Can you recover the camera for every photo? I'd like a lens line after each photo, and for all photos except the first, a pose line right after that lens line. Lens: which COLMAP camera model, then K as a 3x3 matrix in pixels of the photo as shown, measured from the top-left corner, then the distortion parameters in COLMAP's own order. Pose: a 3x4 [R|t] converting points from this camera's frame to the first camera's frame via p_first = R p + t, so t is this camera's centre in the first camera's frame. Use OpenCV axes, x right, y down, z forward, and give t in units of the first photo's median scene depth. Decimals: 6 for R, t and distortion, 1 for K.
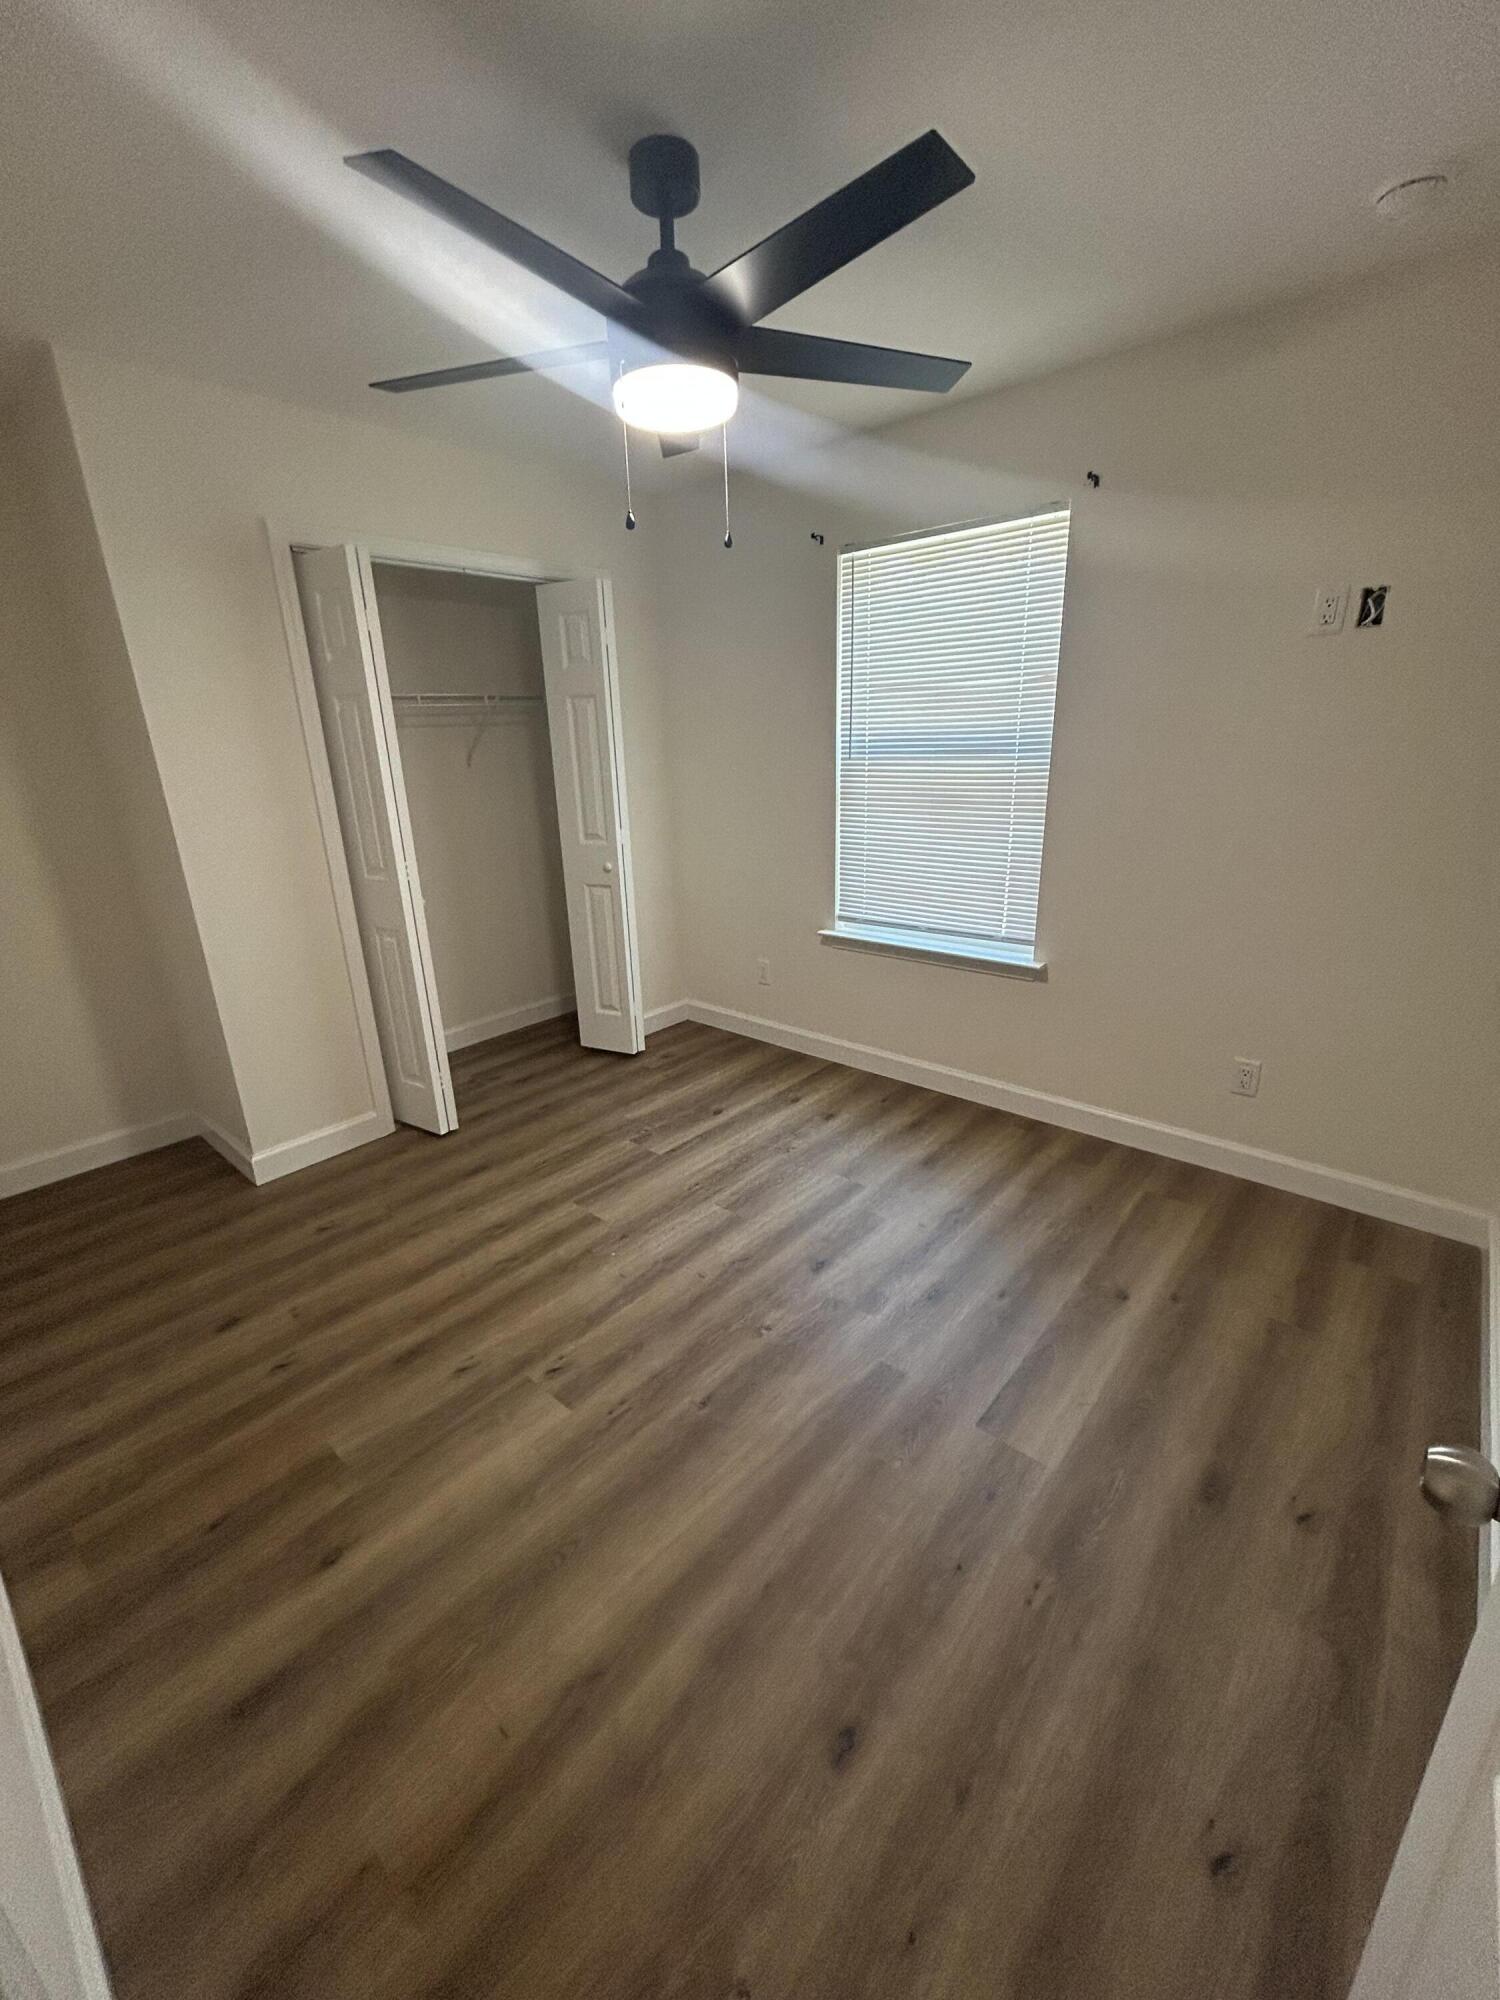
lens RADIAL K [[807.4, 0, 745.1], [0, 807.4, 993.7], [0, 0, 1]] dist [0.000436, 0.000348]
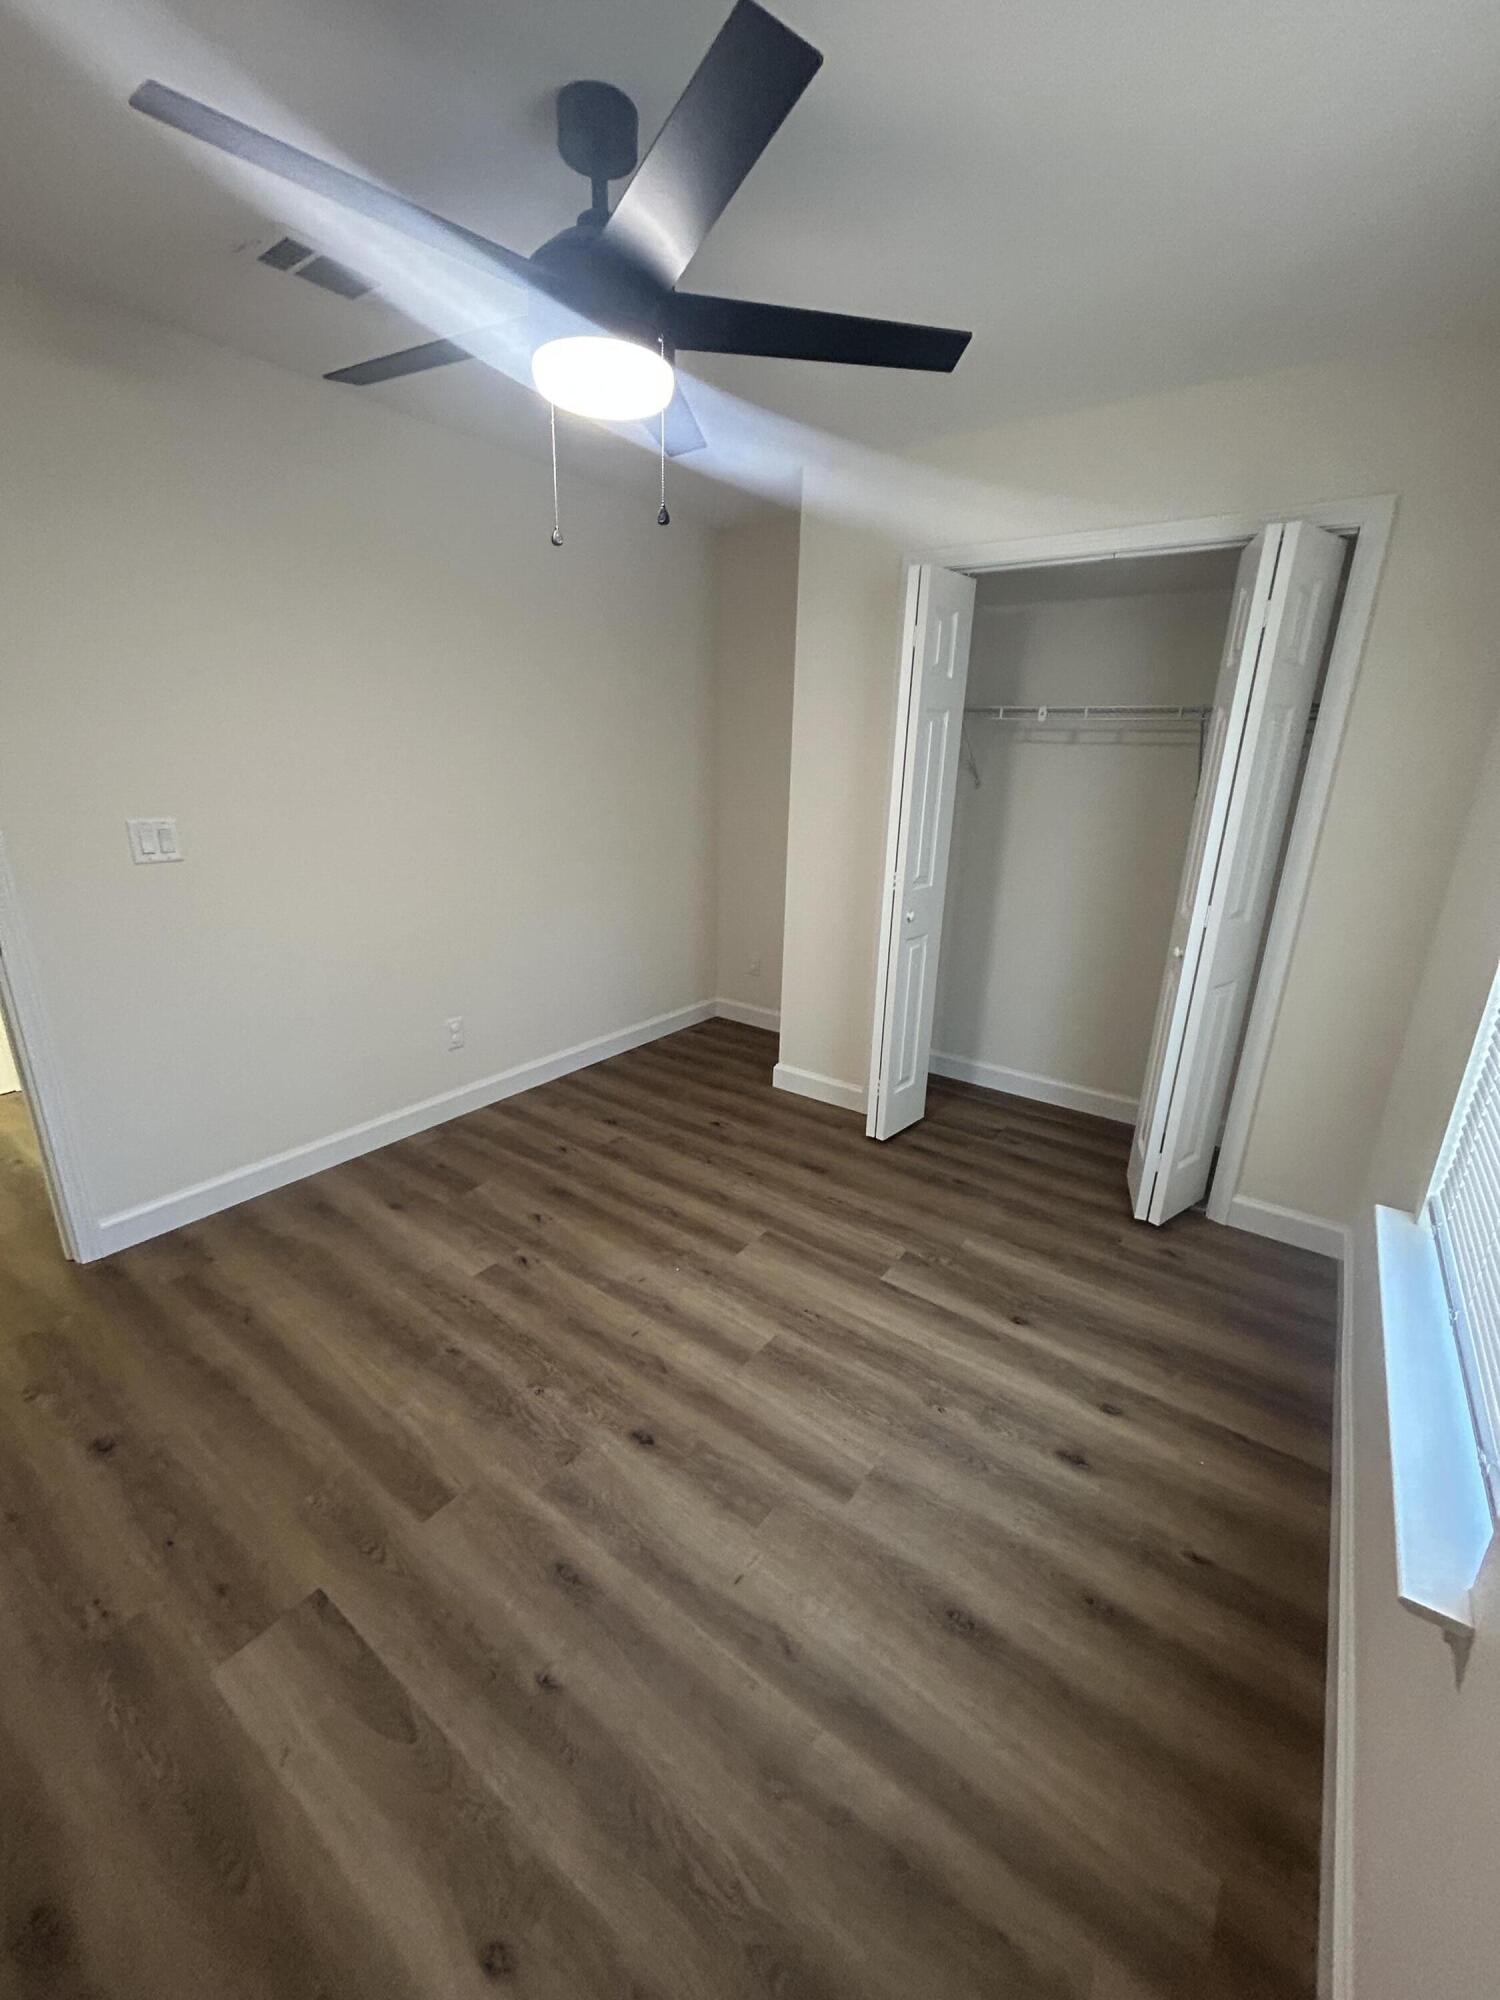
lens RADIAL K [[807.4, 0, 745.1], [0, 807.4, 993.7], [0, 0, 1]] dist [0.000436, 0.000348]
pose [[0.097073, 0.322638, -0.941531, 0.621069], [-0.337466, 0.900630, 0.273829, -0.260313], [0.936319, 0.291154, 0.196306, 0.734771]]
